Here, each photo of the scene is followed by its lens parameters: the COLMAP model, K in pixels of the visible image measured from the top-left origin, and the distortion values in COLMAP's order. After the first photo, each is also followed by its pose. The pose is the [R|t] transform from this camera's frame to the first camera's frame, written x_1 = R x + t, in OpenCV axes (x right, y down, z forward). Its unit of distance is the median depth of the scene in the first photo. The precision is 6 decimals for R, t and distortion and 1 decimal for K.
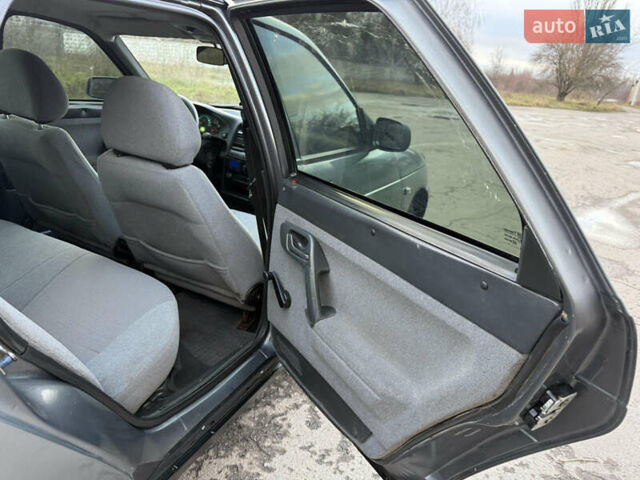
lens RADIAL K [[453.1, 0, 319.2], [0, 453.1, 234.0], [0, 0, 1]] dist [0.057684, -0.072613]
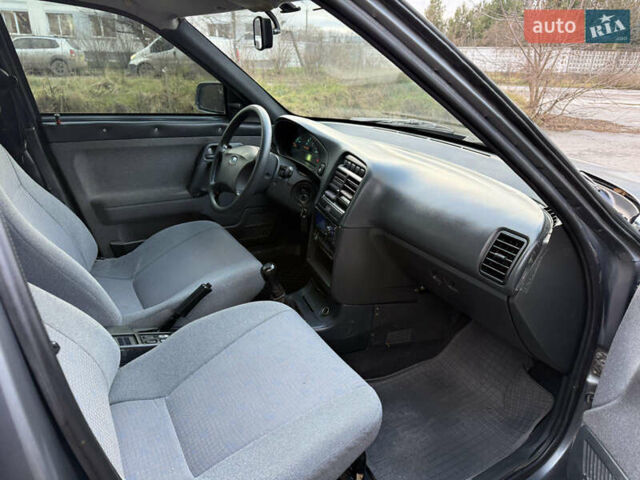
lens RADIAL K [[453.1, 0, 324.9], [0, 453.1, 236.5], [0, 0, 1]] dist [0.057684, -0.072613]
pose [[0.828934, 0.137845, -0.542095, 0.232883], [-0.143064, 0.989171, 0.032765, -0.278046], [0.540741, 0.050394, 0.839678, 0.929361]]
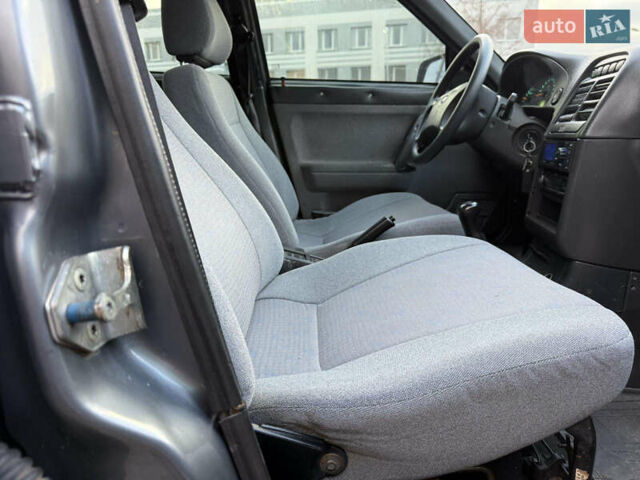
lens RADIAL K [[453.1, 0, 318.8], [0, 453.1, 242.8], [0, 0, 1]] dist [0.057684, -0.072613]
pose [[0.453751, 0.099059, -0.885605, 0.182714], [-0.256372, 0.966298, -0.023271, -0.013751], [0.853454, 0.237604, 0.463855, 1.133526]]
